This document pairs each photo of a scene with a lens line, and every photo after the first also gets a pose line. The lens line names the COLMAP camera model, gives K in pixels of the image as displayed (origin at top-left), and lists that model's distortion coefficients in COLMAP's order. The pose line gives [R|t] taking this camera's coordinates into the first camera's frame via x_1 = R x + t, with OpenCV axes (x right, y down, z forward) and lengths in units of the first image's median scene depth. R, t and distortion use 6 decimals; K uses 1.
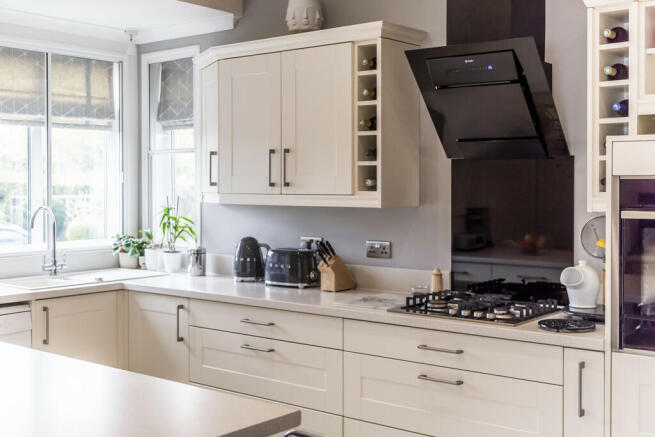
lens RADIAL K [[794.8, 0, 326.5], [0, 794.8, 212.0], [0, 0, 1]] dist [-0.015863, 0.000000]
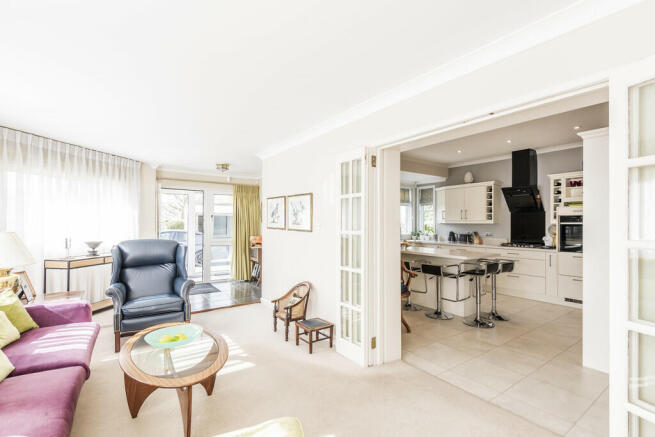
lens RADIAL K [[295.7, 0, 330.6], [0, 295.7, 224.4], [0, 0, 1]] dist [-0.000742, 0.000717]
pose [[0.963874, 0.005429, -0.266303, -0.329660], [-0.014031, 0.999439, -0.030409, 0.056067], [0.265988, 0.033047, 0.963410, -0.732507]]
